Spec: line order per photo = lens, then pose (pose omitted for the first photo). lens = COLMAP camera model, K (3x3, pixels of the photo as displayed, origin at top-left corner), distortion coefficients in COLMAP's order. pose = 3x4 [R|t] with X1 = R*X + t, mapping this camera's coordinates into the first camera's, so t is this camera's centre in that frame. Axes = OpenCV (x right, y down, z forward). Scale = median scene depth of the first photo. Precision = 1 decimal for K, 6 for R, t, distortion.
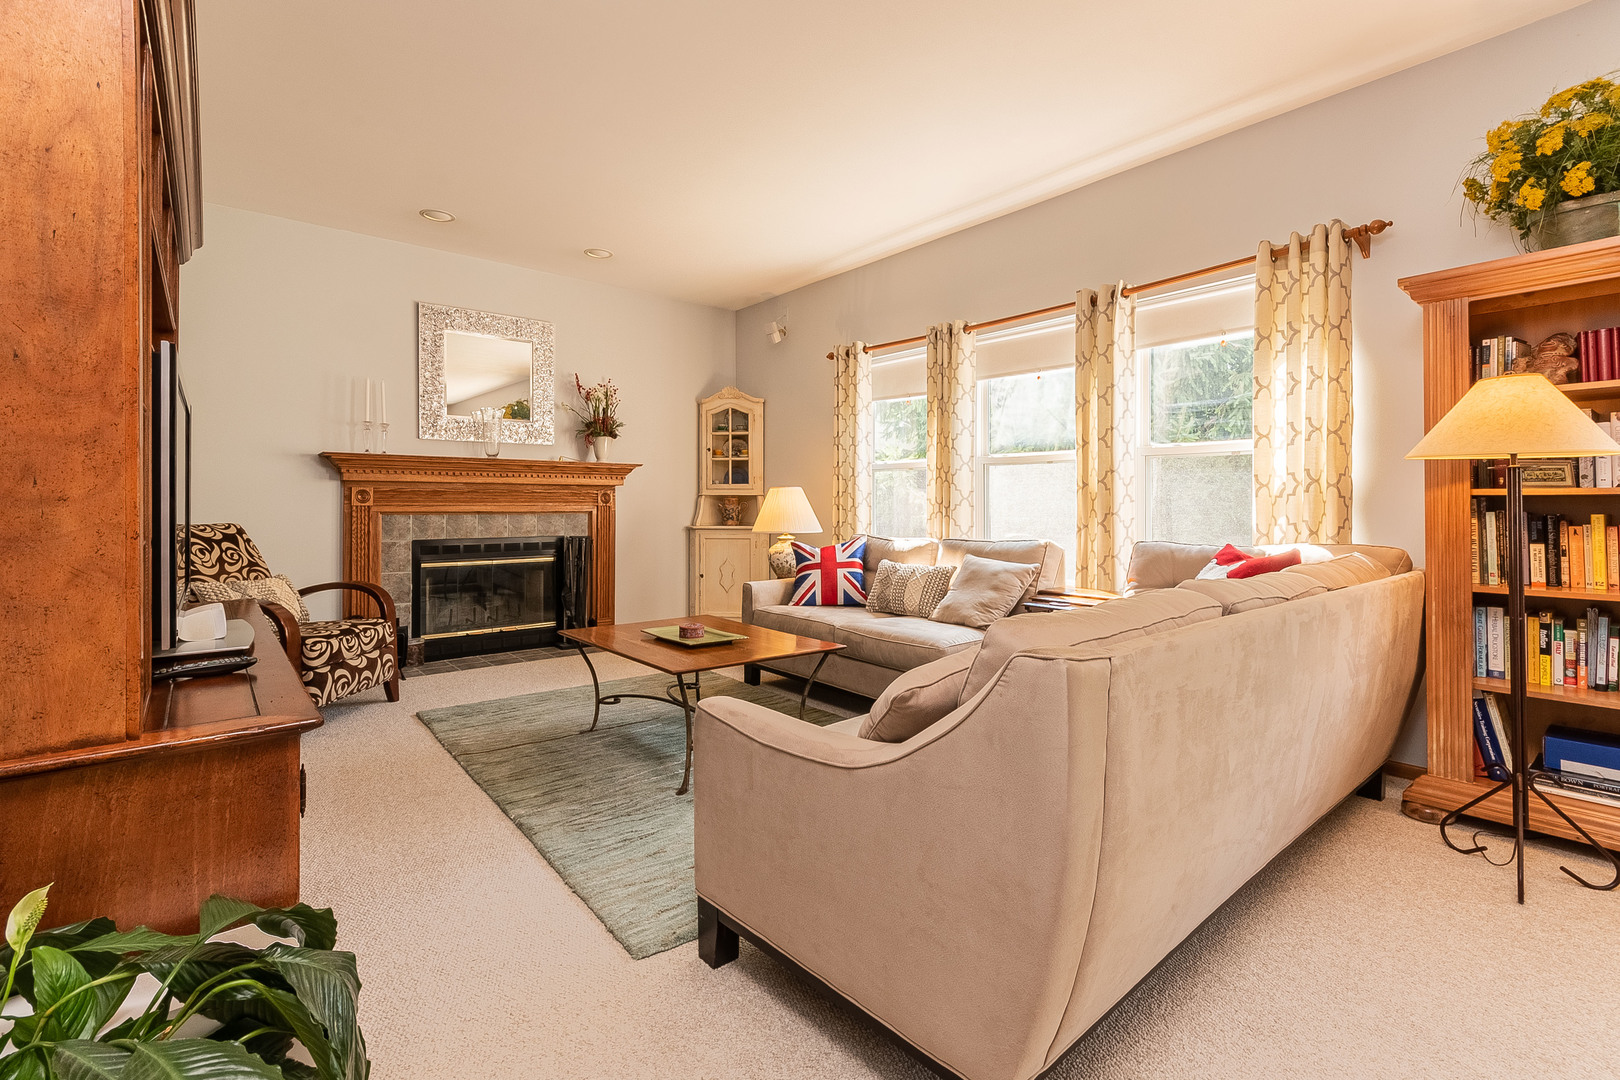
lens RADIAL K [[731.3, 0, 807.1], [0, 731.3, 506.5], [0, 0, 1]] dist [0.000432, 0.000506]
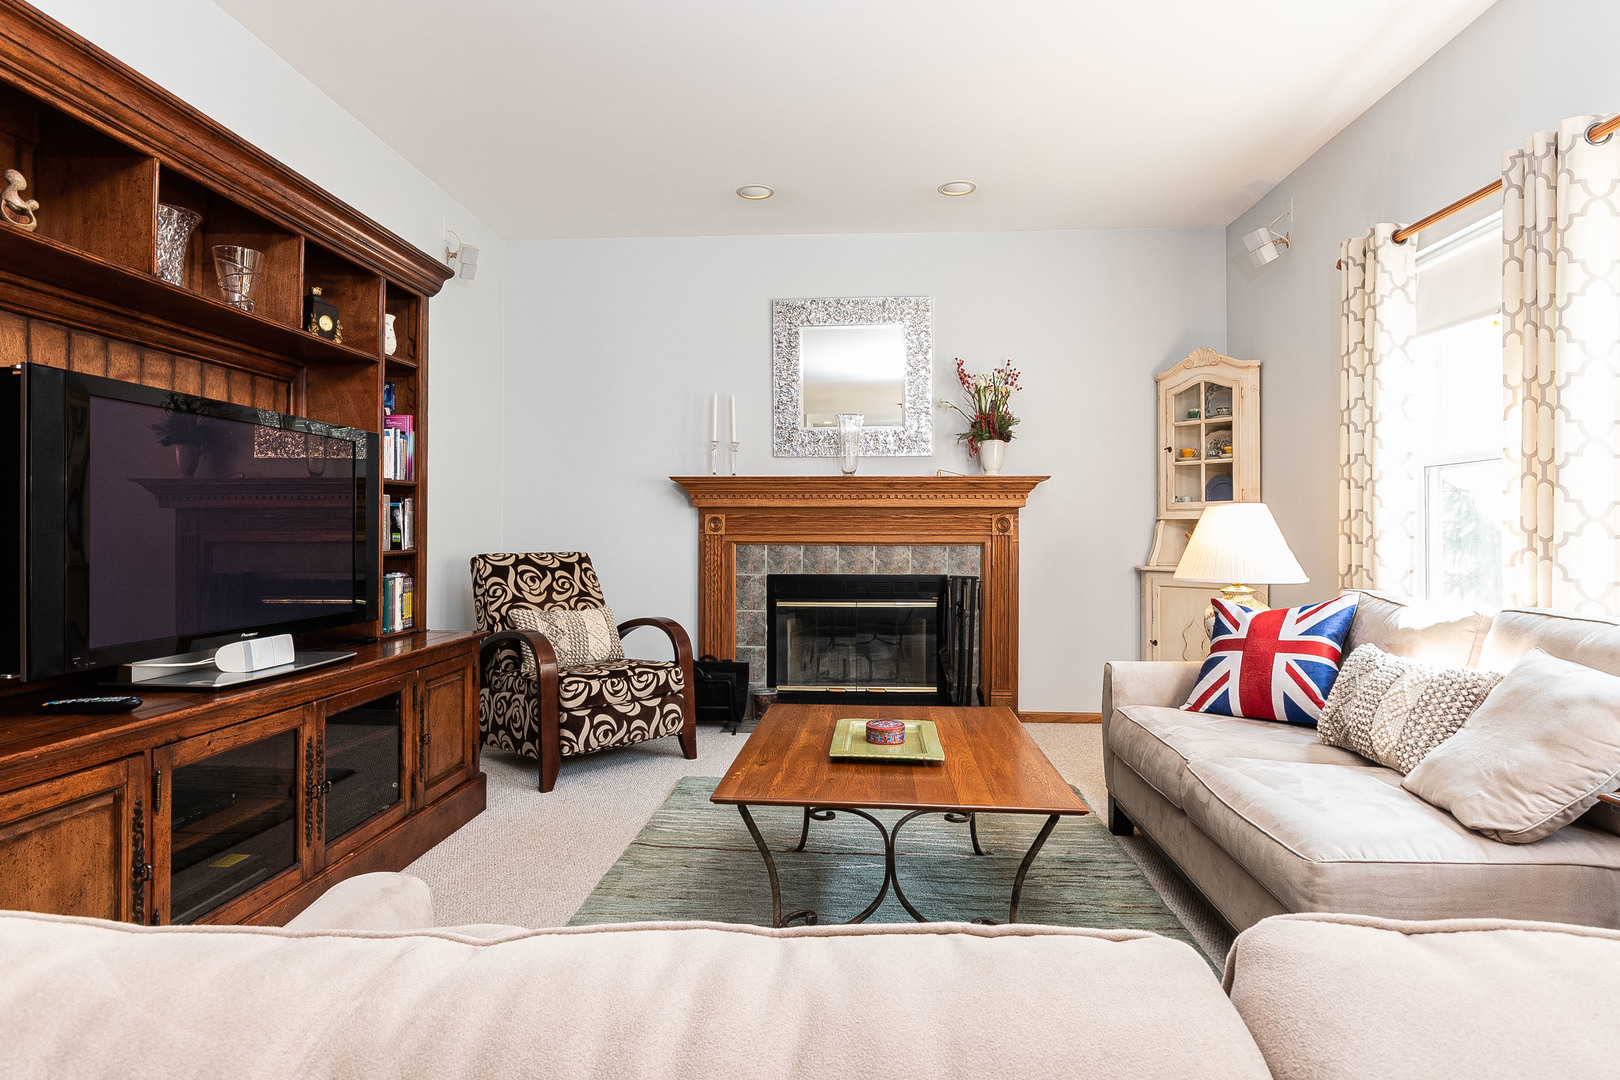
lens RADIAL K [[877.6, 0, 810.0], [0, 877.6, 540.0], [0, 0, 1]] dist [-0.007892, -0.001463]
pose [[0.734503, 0.005160, -0.678586, 0.223467], [-0.002947, 0.999986, 0.004414, 0.000437], [0.678600, -0.001242, 0.734507, 0.292896]]
